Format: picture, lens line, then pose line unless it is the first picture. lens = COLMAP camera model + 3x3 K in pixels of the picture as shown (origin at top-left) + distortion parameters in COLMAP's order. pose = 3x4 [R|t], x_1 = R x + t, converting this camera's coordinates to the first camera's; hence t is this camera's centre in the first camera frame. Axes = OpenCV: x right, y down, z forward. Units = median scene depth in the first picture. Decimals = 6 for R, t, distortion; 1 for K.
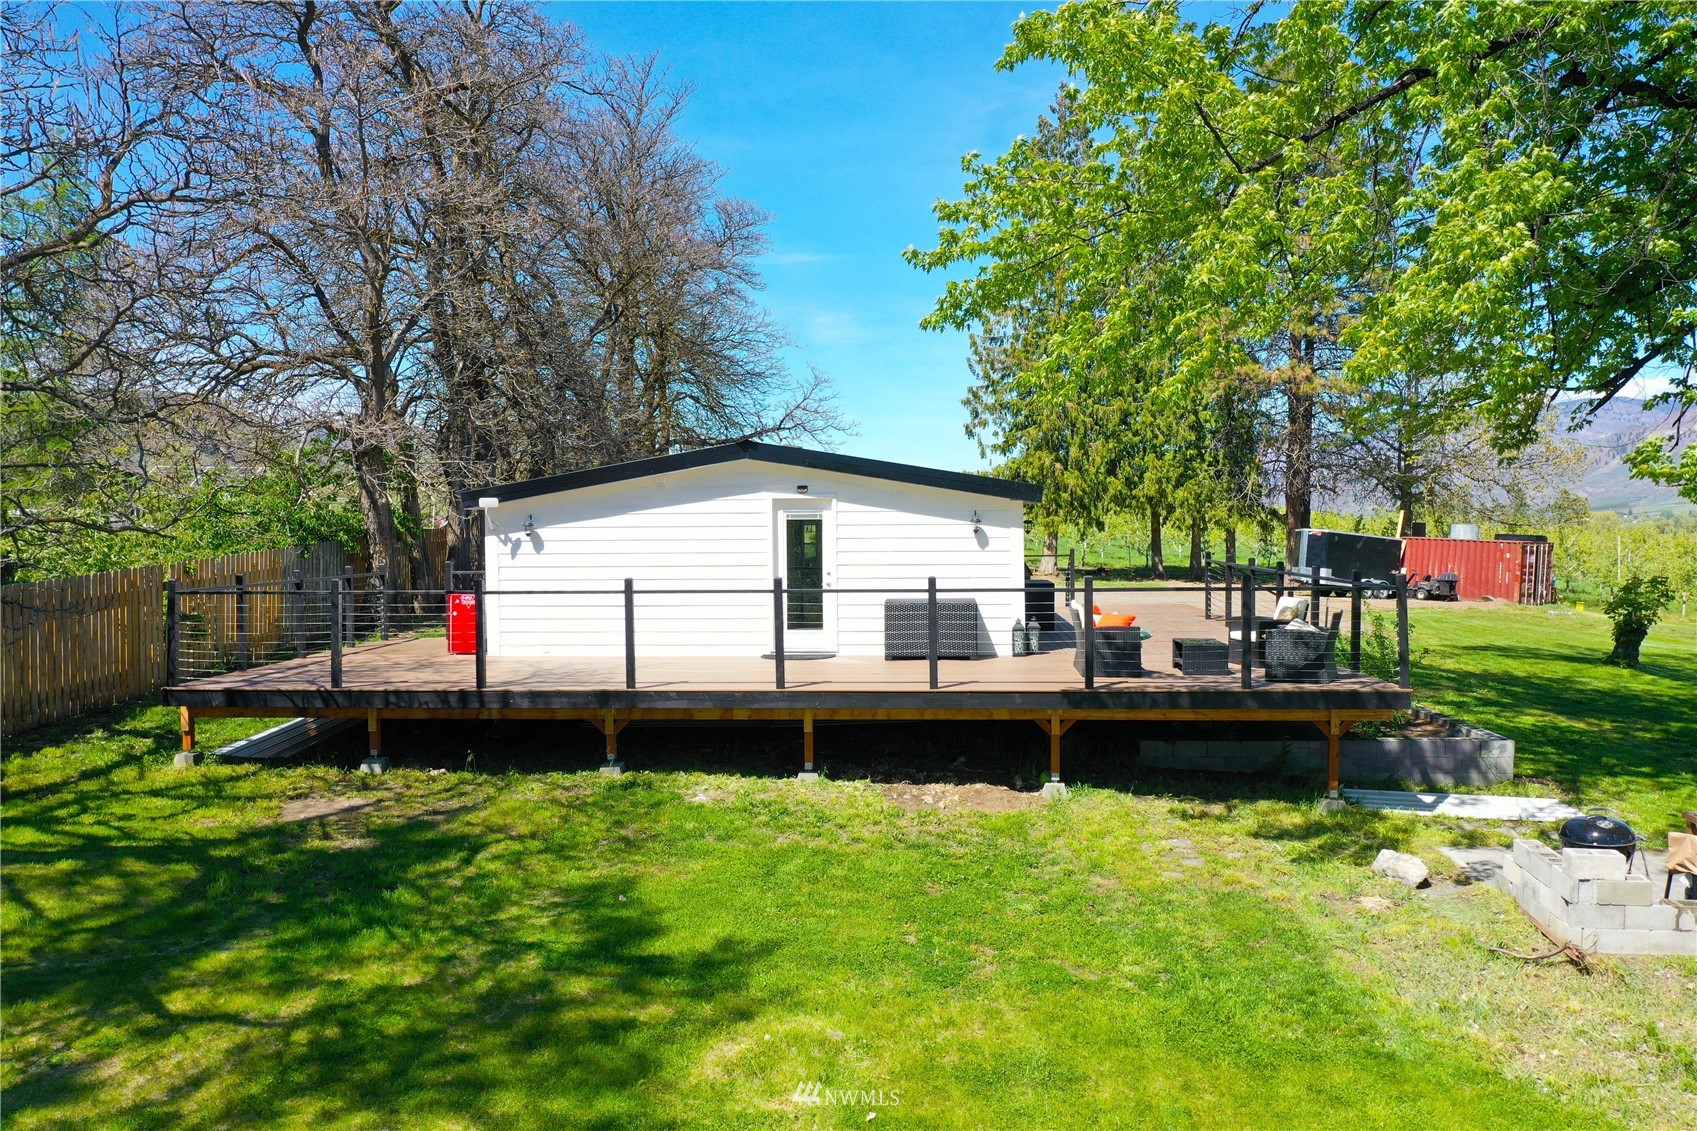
lens RADIAL K [[1335.8, 0, 848.5], [0, 1335.8, 565.5], [0, 0, 1]] dist [-0.007097, -0.000869]
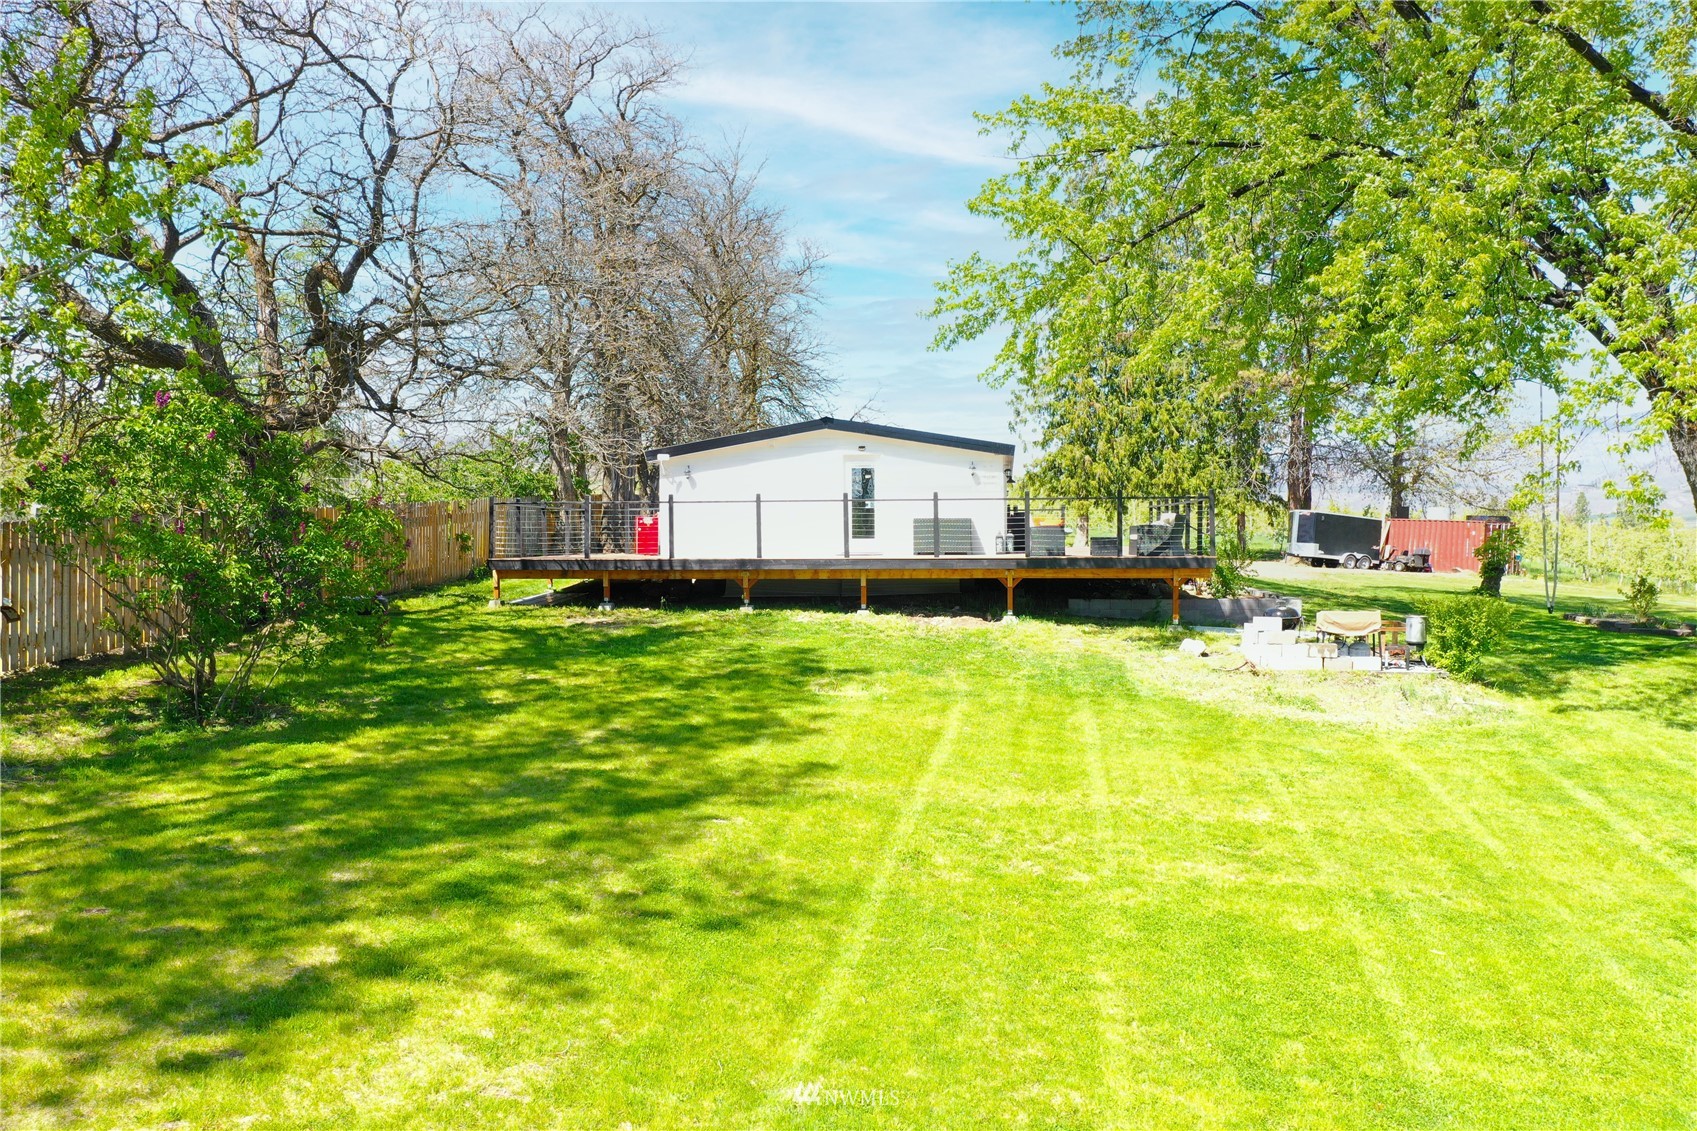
lens RADIAL K [[1335.8, 0, 848.5], [0, 1335.8, 565.5], [0, 0, 1]] dist [-0.007097, -0.000869]
pose [[0.998565, 0.002807, -0.053479, 0.014080], [-0.003207, 0.999968, -0.007383, 0.038163], [0.053456, 0.007544, 0.998542, -0.233820]]
